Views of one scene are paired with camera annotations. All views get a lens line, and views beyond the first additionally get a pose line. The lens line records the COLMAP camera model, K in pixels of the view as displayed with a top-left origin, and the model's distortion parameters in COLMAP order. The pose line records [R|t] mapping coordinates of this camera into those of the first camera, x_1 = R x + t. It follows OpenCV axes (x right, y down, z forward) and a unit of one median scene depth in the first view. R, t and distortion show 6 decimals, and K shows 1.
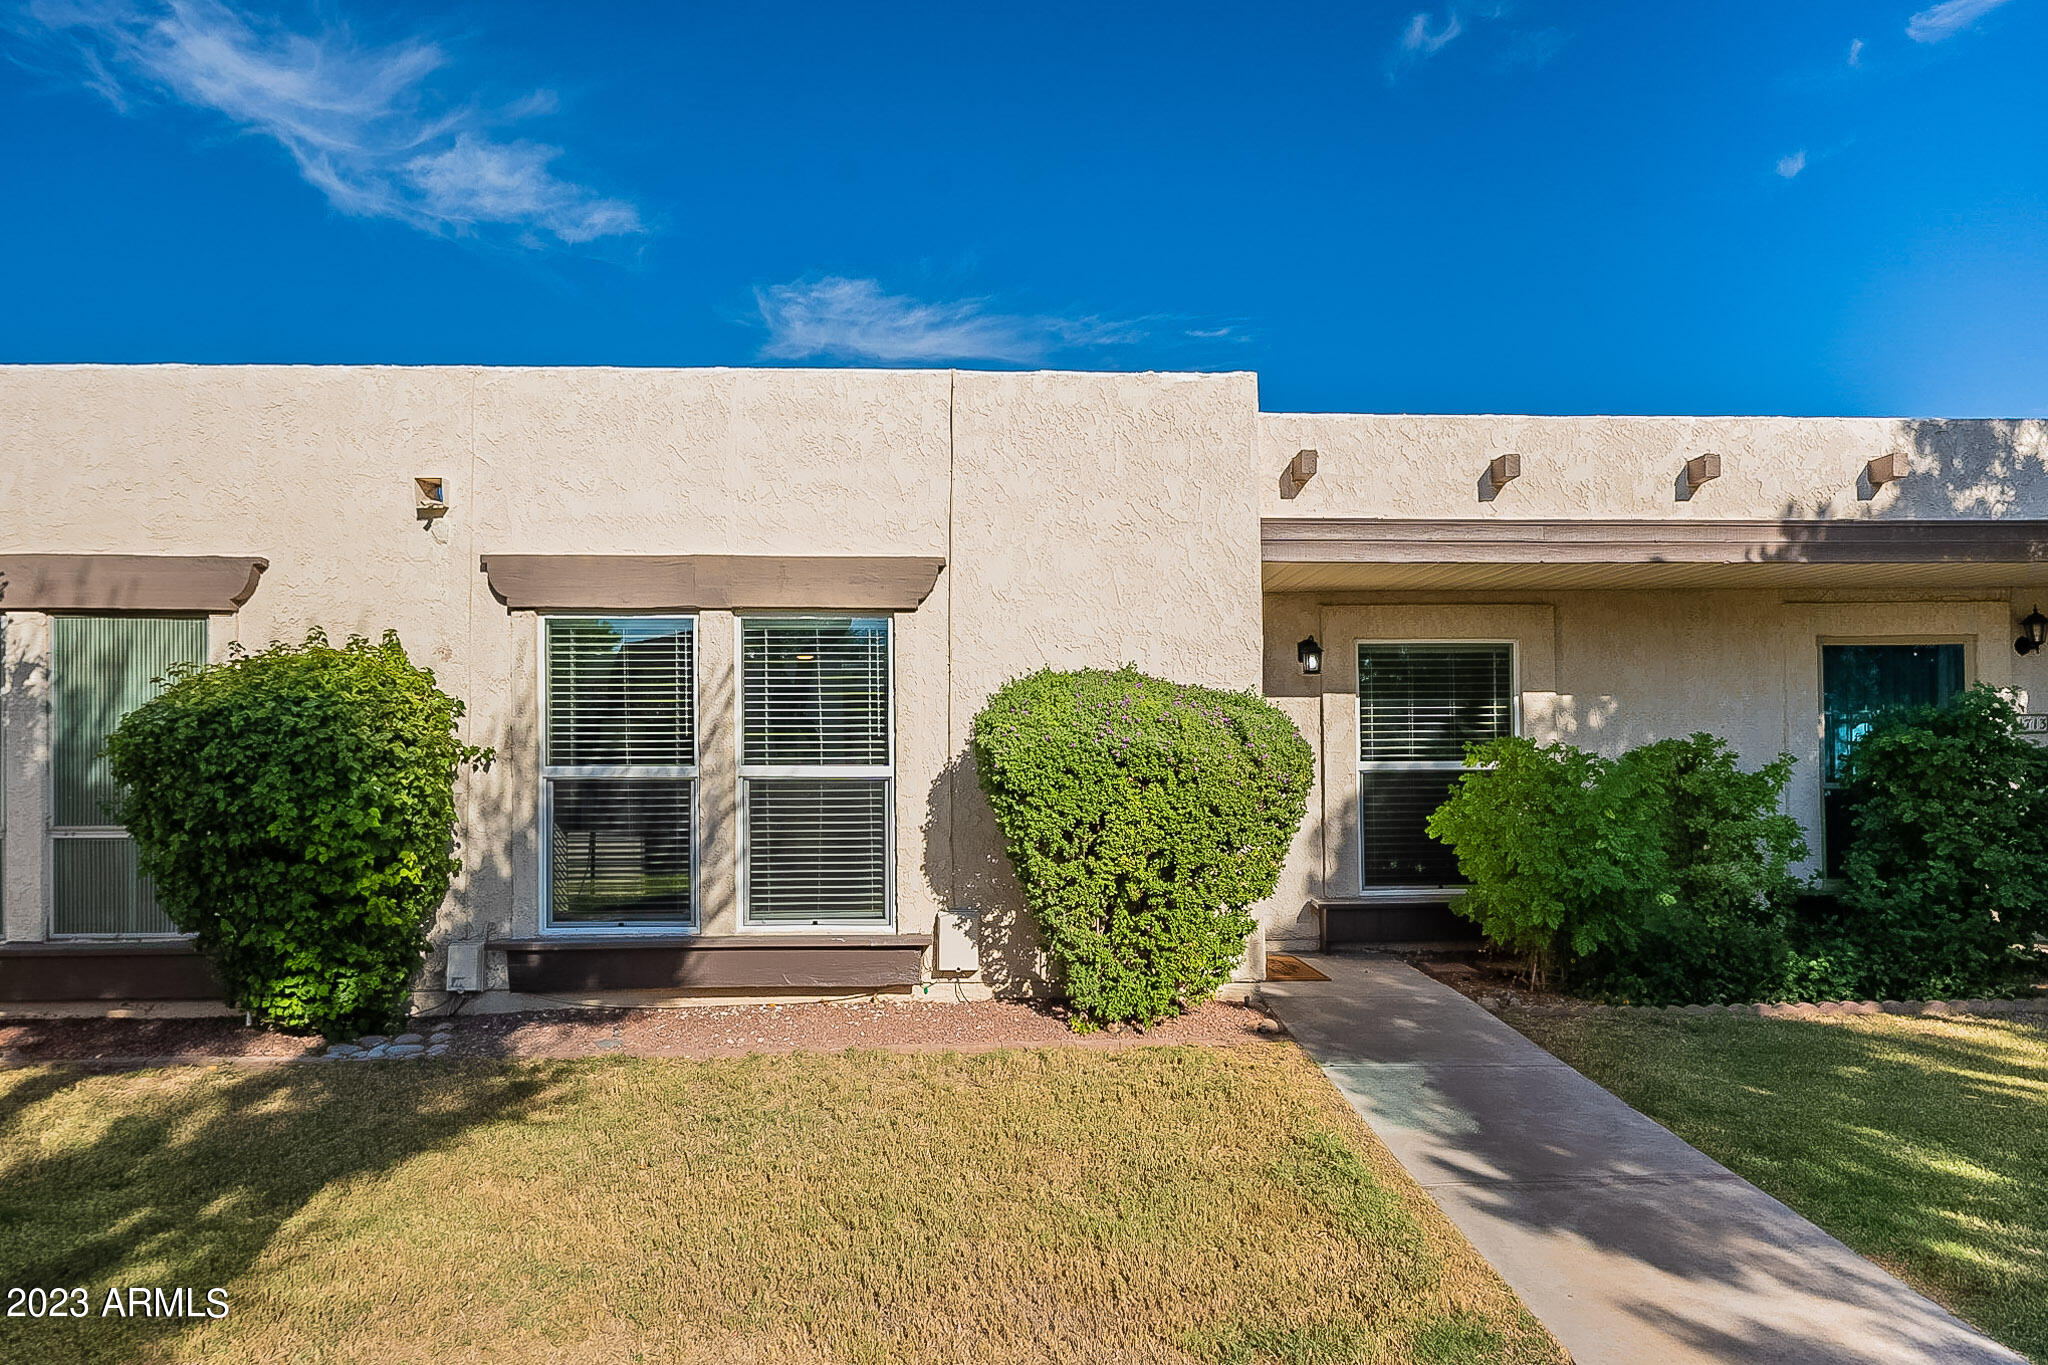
lens RADIAL K [[1123.5, 0, 1024.5], [0, 1123.5, 693.4], [0, 0, 1]] dist [0.001239, -0.001866]
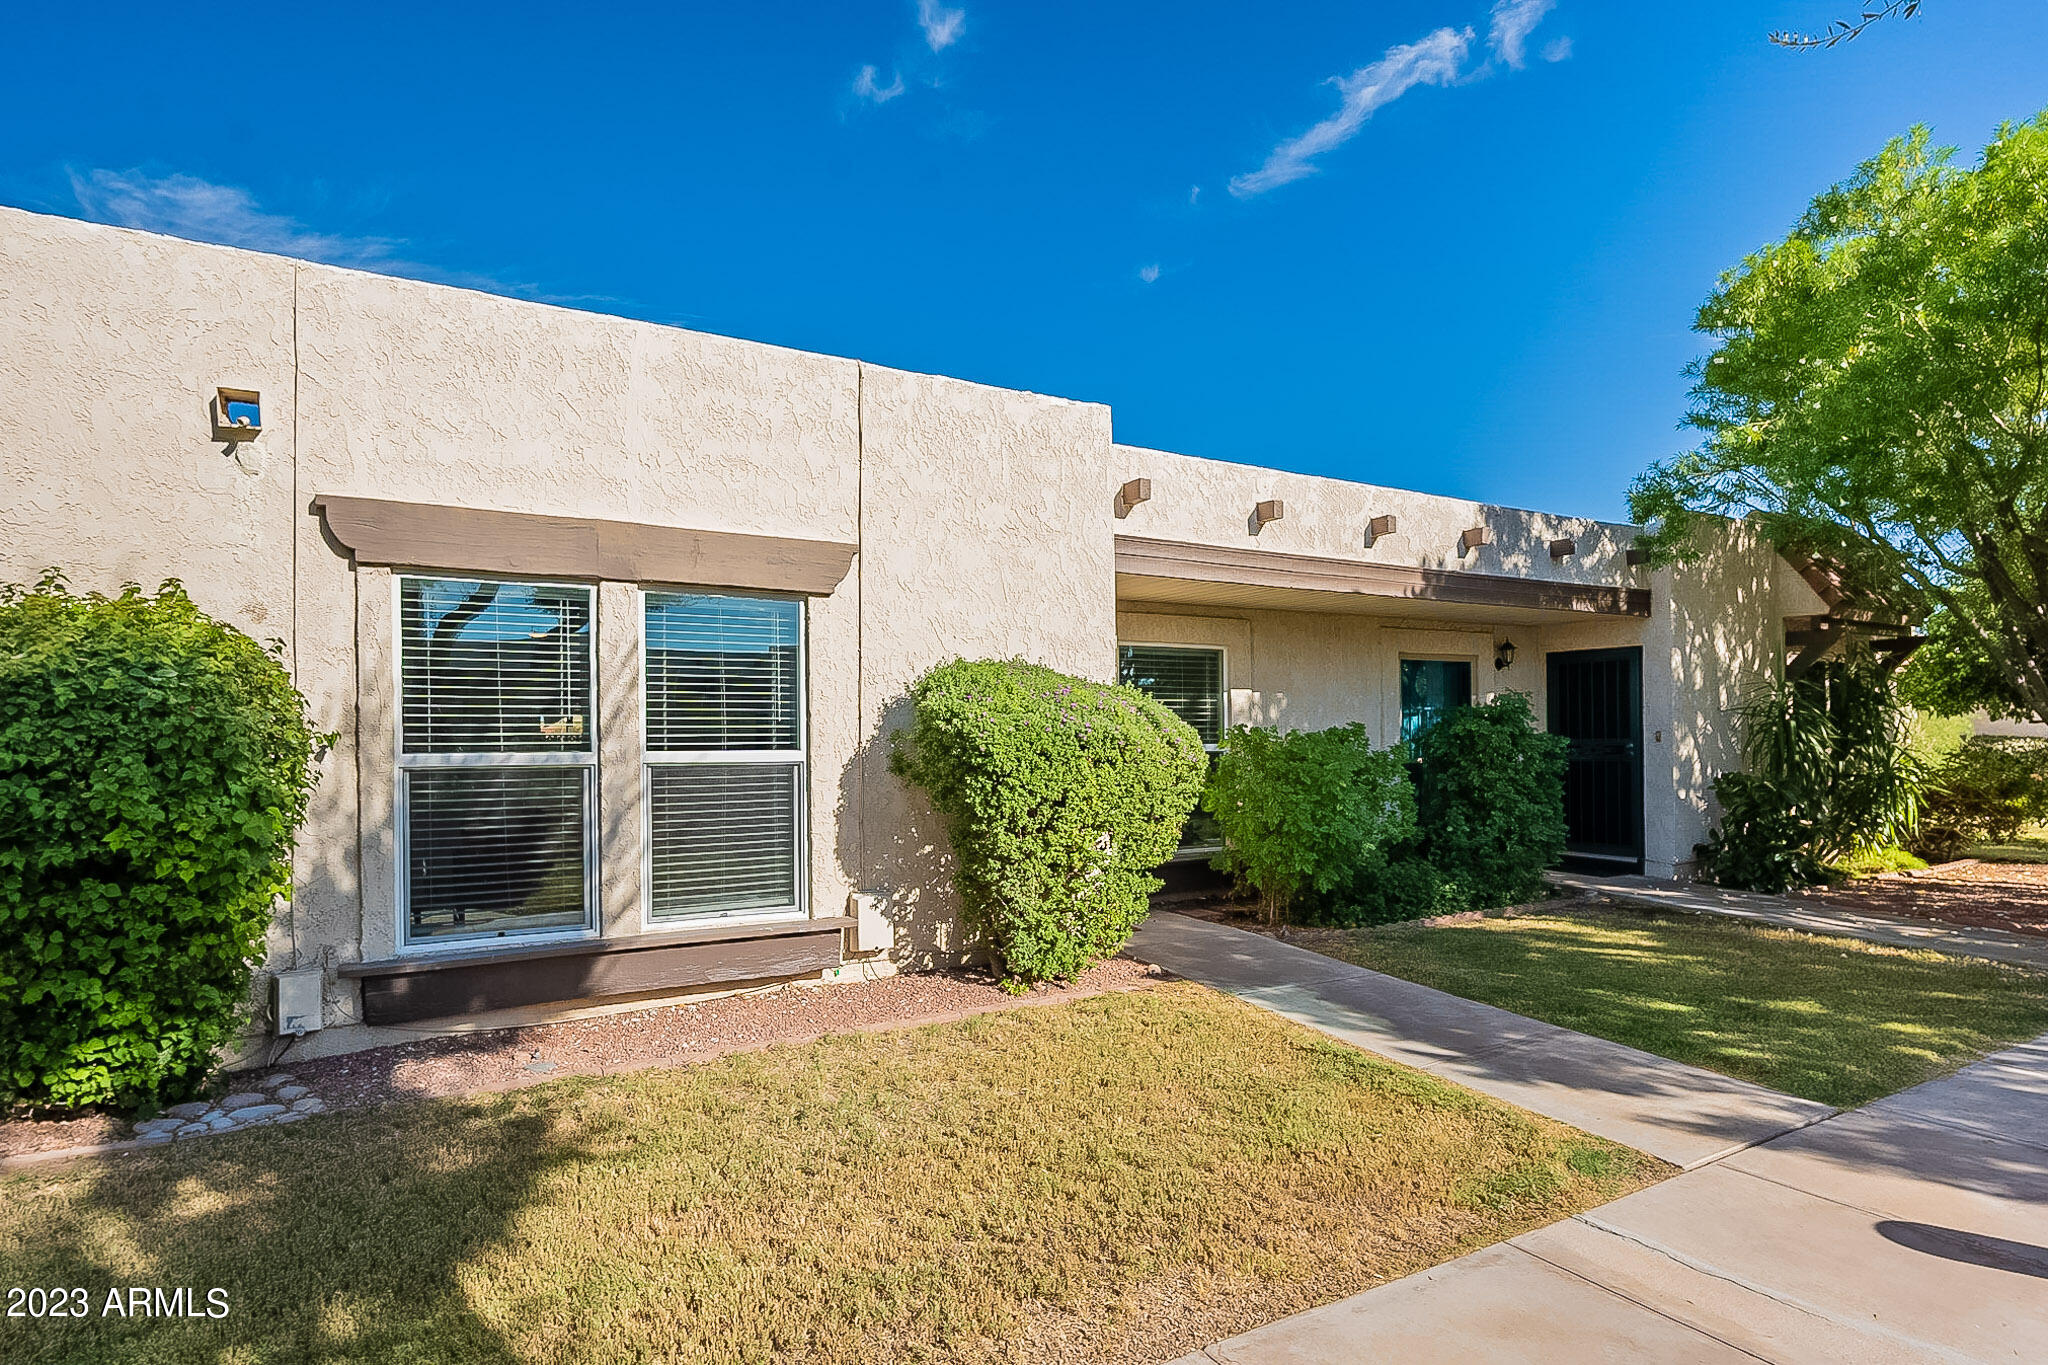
lens RADIAL K [[1065.4, 0, 1023.5], [0, 1065.4, 685.7], [0, 0, 1]] dist [0.001040, -0.000086]
pose [[0.882771, 0.021772, 0.469298, -0.392815], [-0.023430, 0.999723, -0.002306, 0.004827], [-0.469218, -0.008960, 0.883037, 0.078597]]
